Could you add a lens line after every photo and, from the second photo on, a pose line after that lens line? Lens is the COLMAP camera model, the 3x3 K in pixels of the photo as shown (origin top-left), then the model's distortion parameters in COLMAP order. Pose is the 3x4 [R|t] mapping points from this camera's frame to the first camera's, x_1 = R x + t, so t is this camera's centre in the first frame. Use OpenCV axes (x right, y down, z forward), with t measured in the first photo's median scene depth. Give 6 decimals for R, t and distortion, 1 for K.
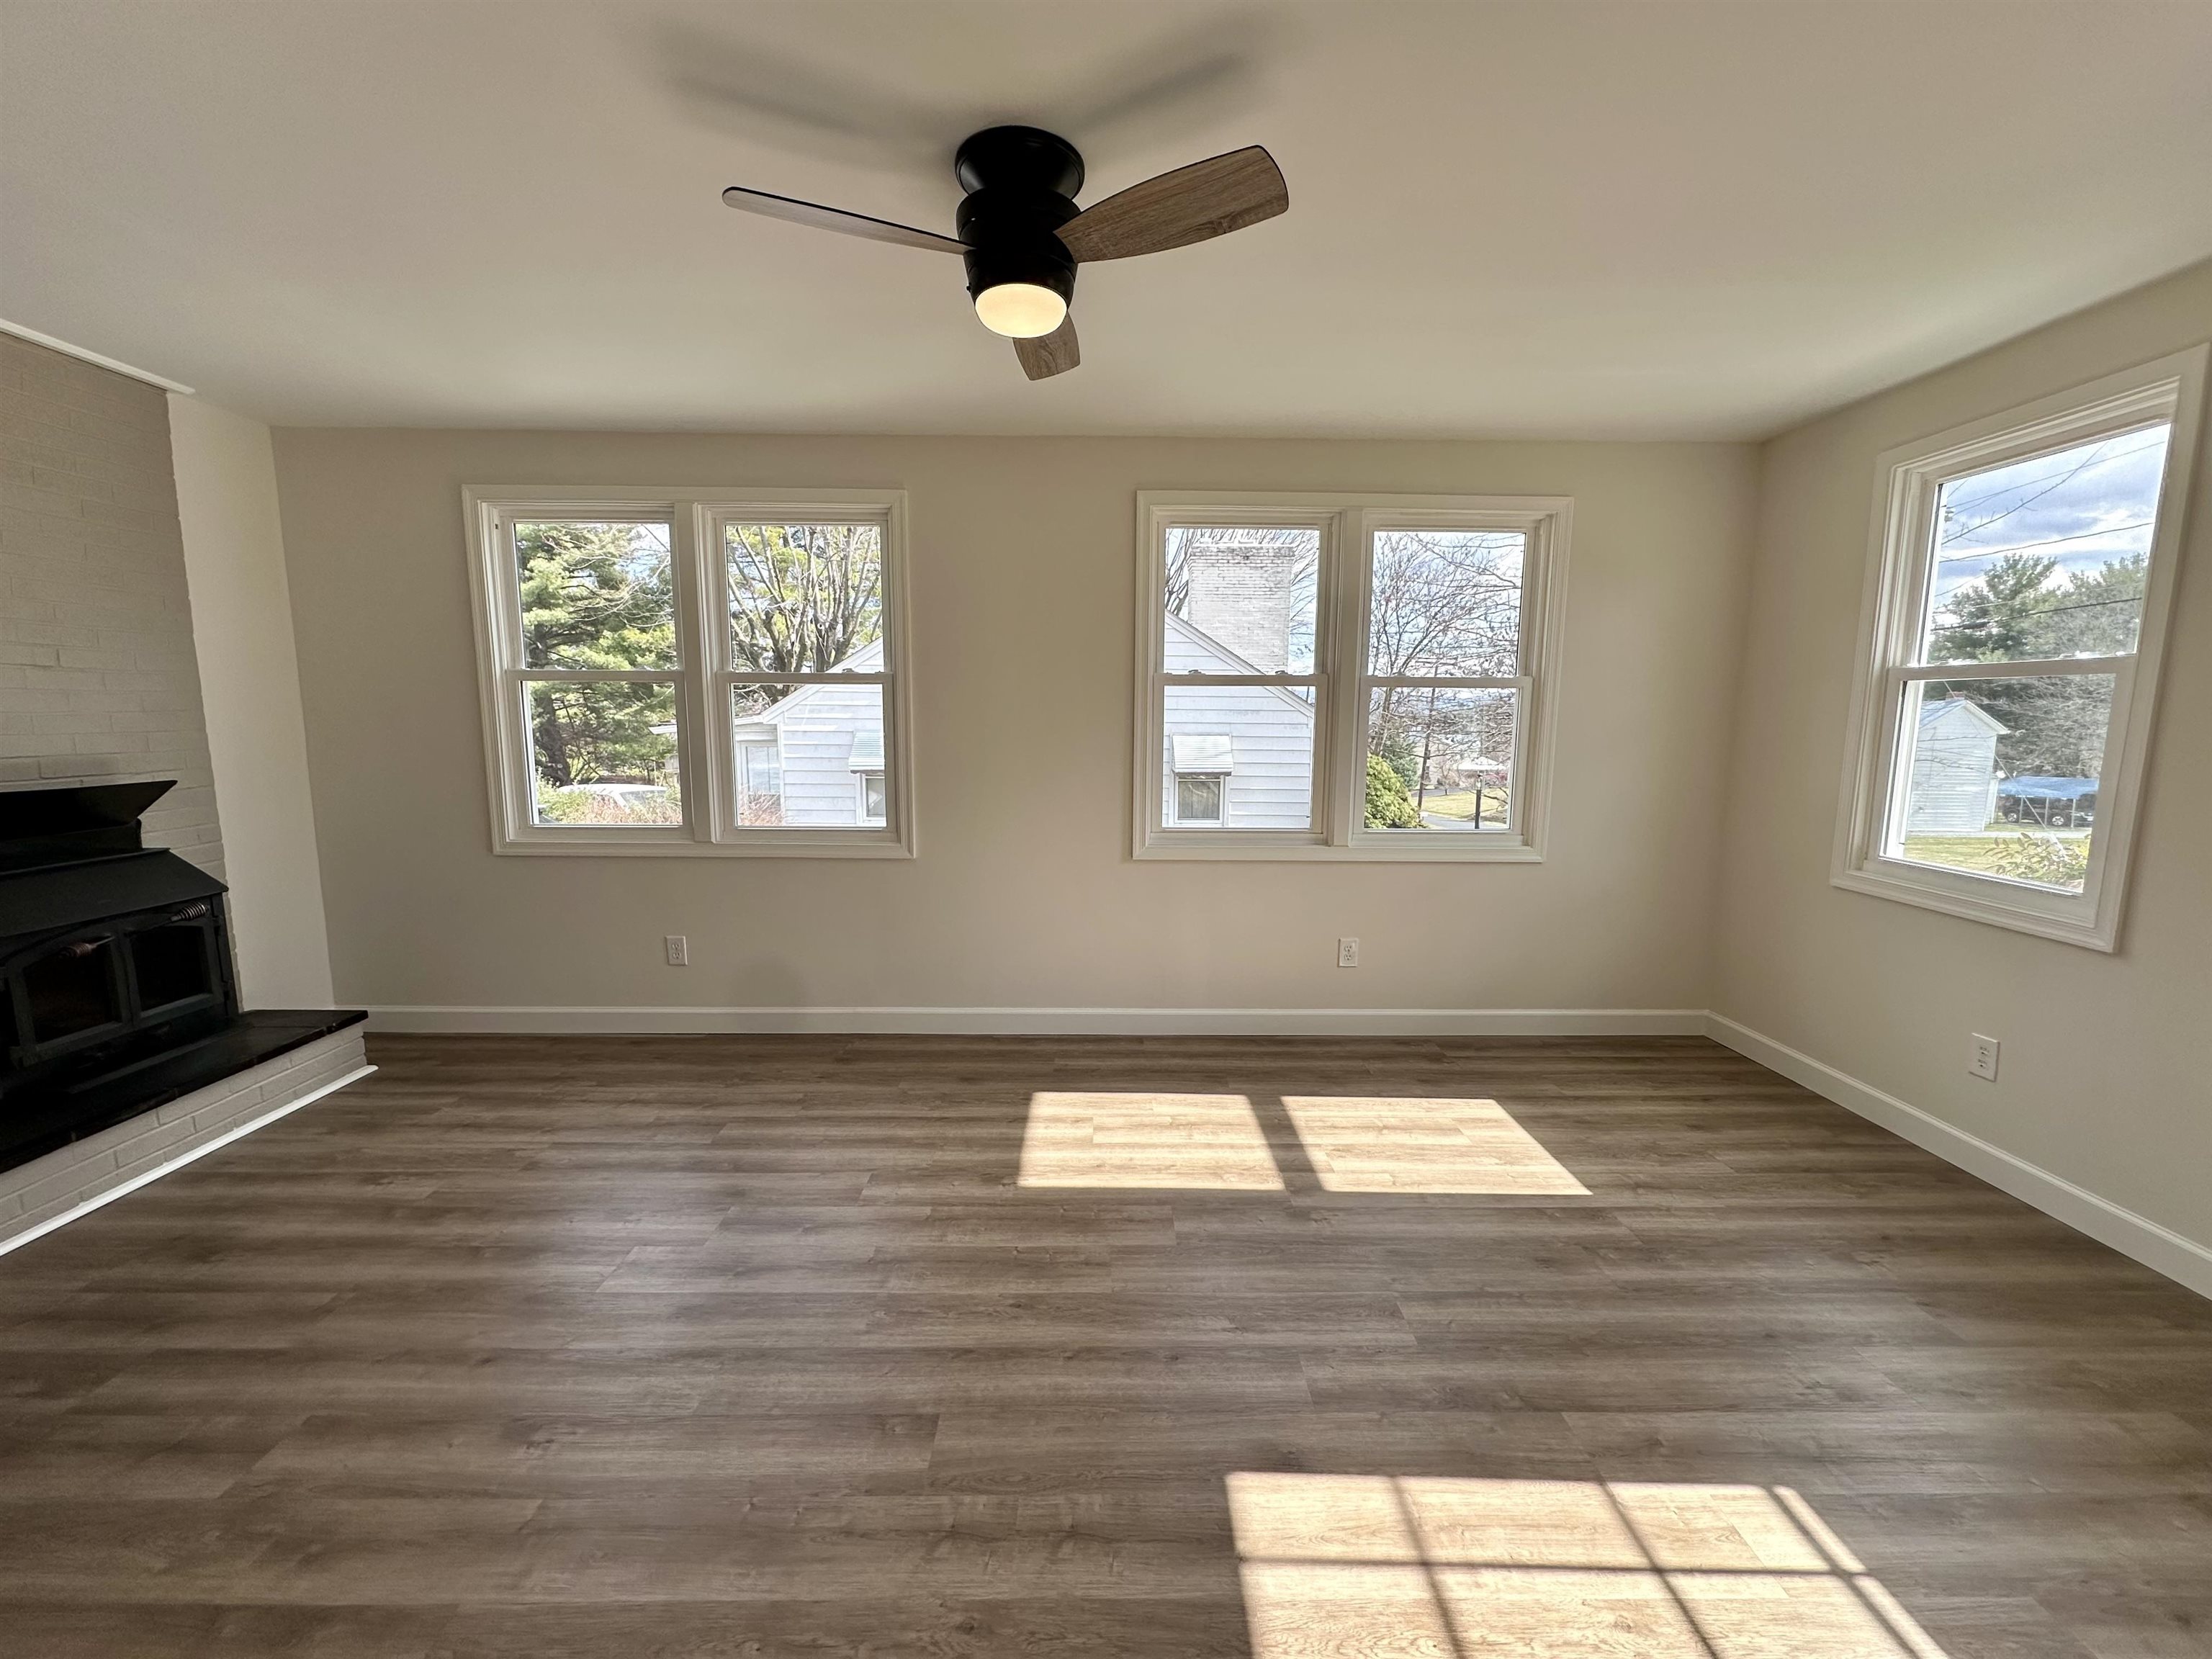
lens RADIAL K [[880.3, 0, 1106.0], [0, 880.3, 829.5], [0, 0, 1]] dist [-0.002767, 0.000706]
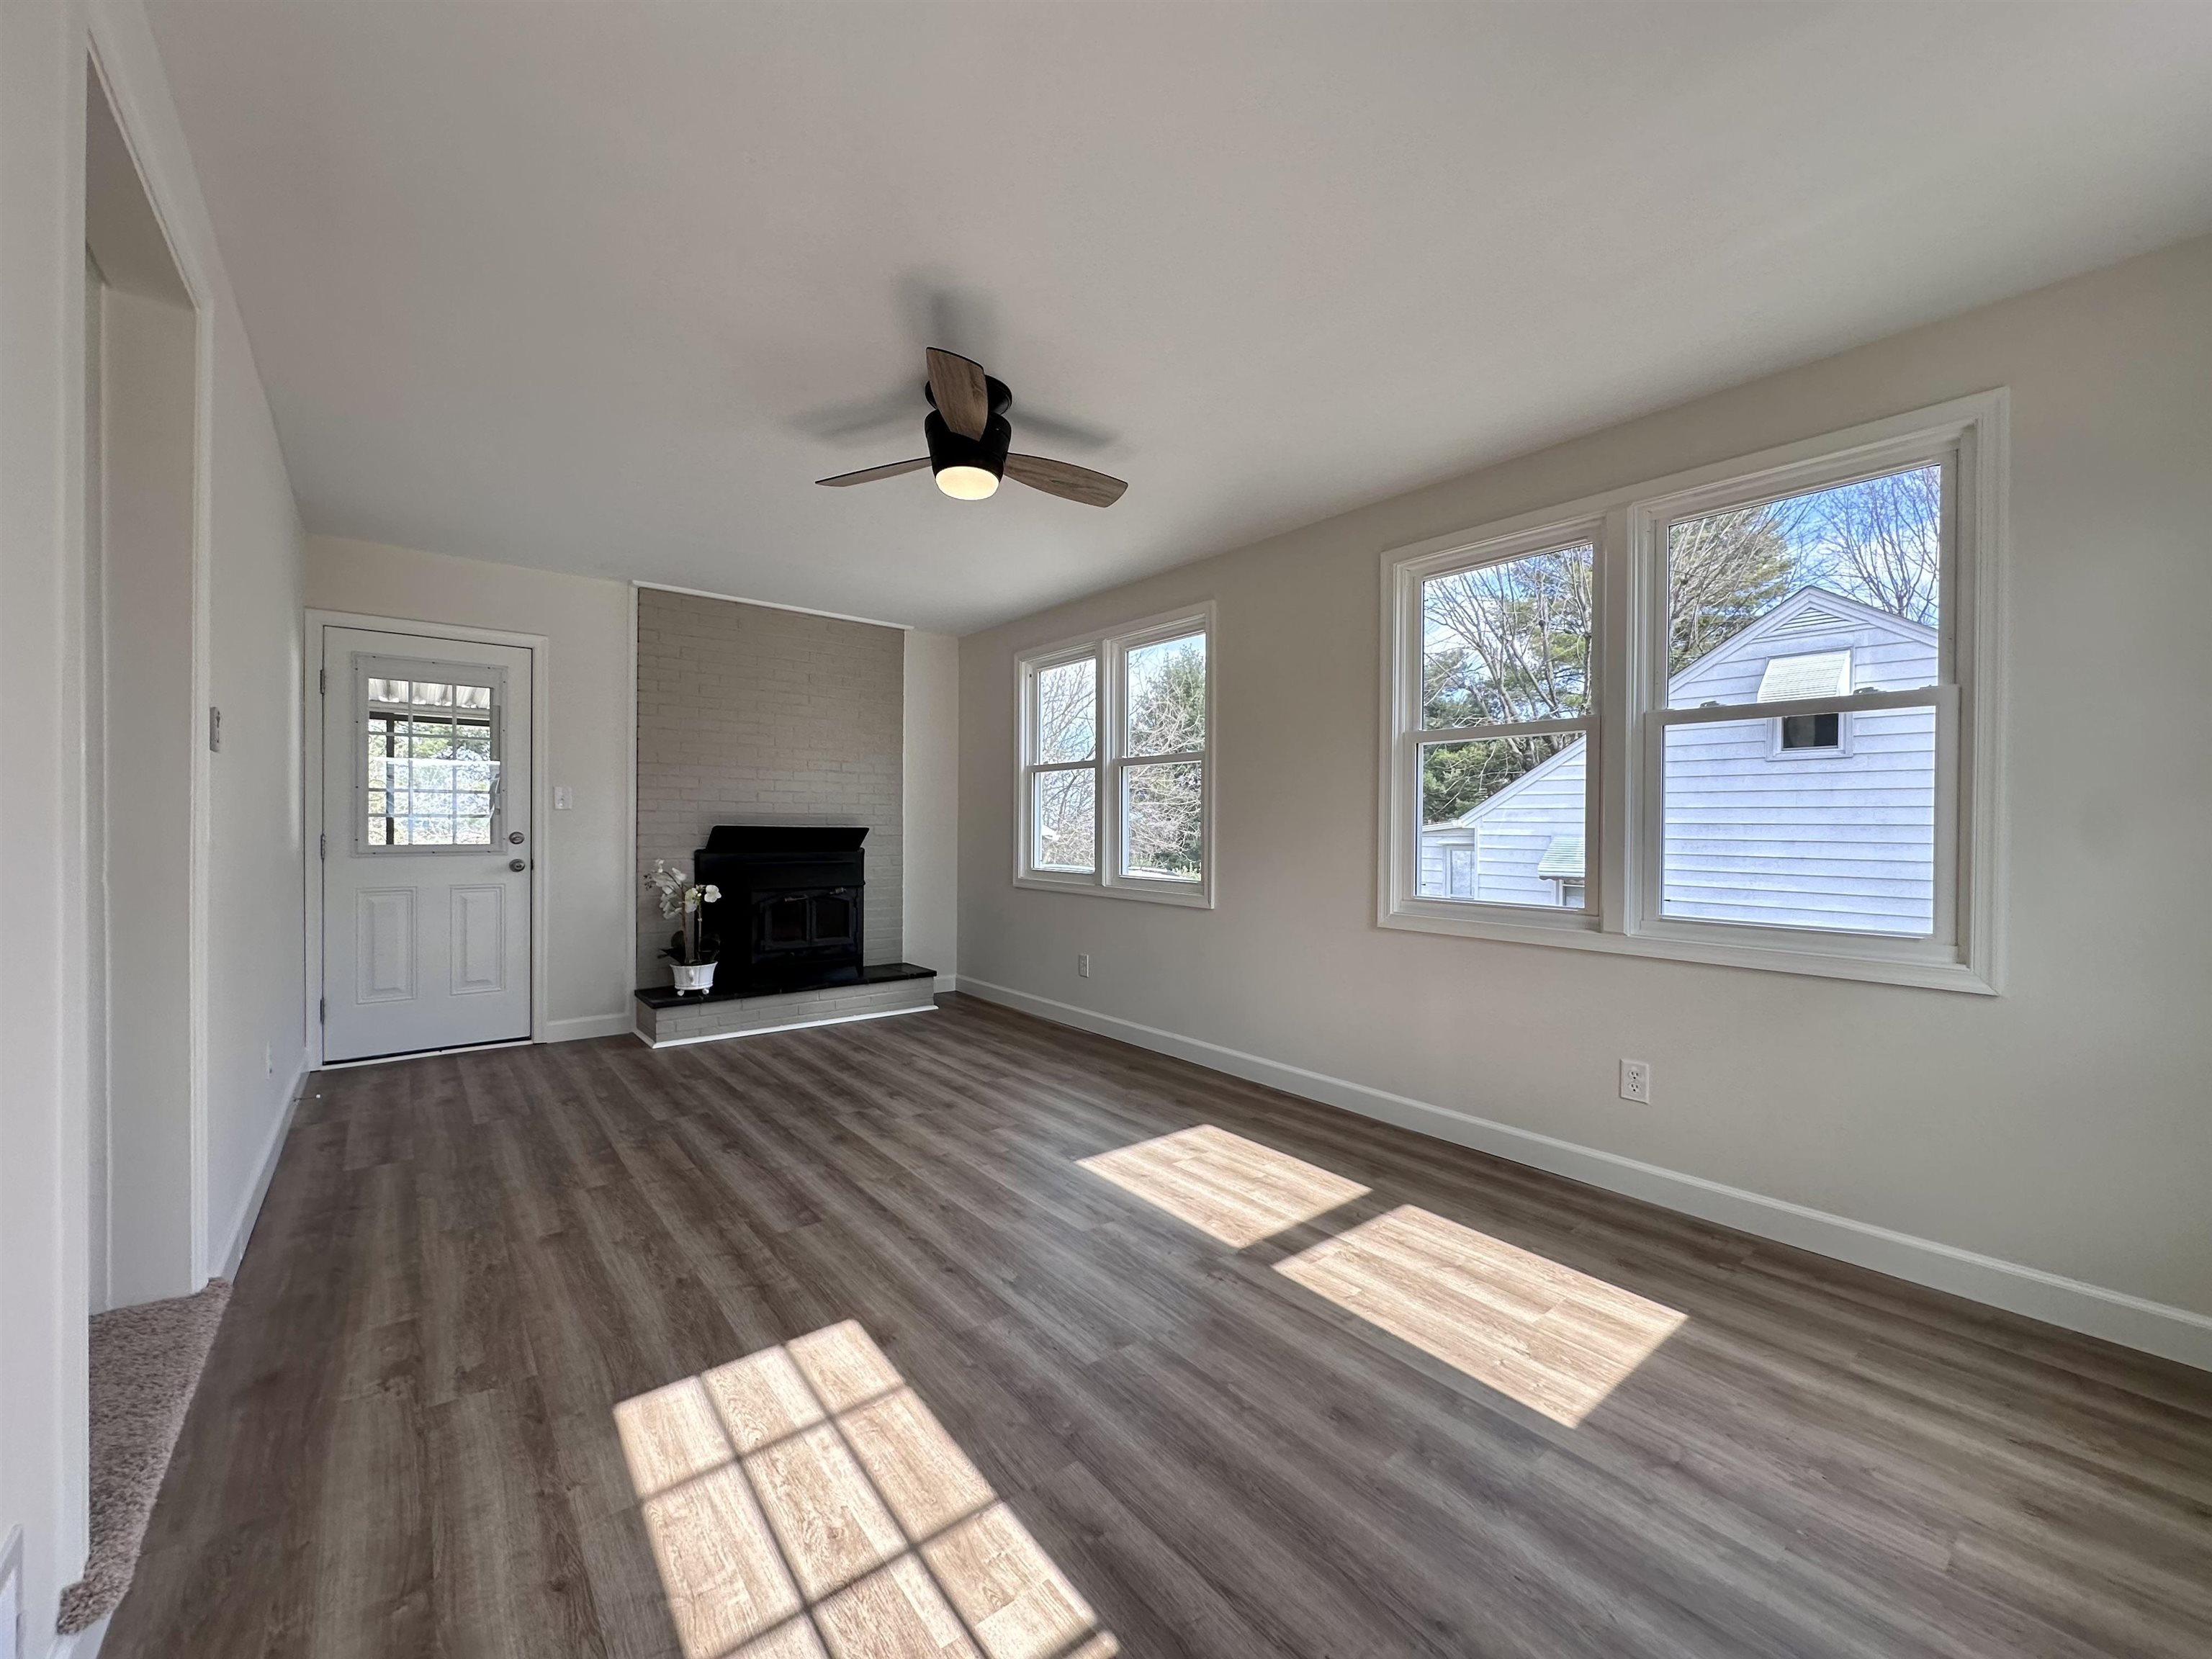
lens RADIAL K [[880.3, 0, 1106.0], [0, 880.3, 829.5], [0, 0, 1]] dist [-0.002767, 0.000706]
pose [[0.616824, 0.000695, -0.787101, 0.747874], [-0.106518, 0.990874, -0.082599, 0.049532], [0.779860, 0.134790, 0.611269, 0.222543]]
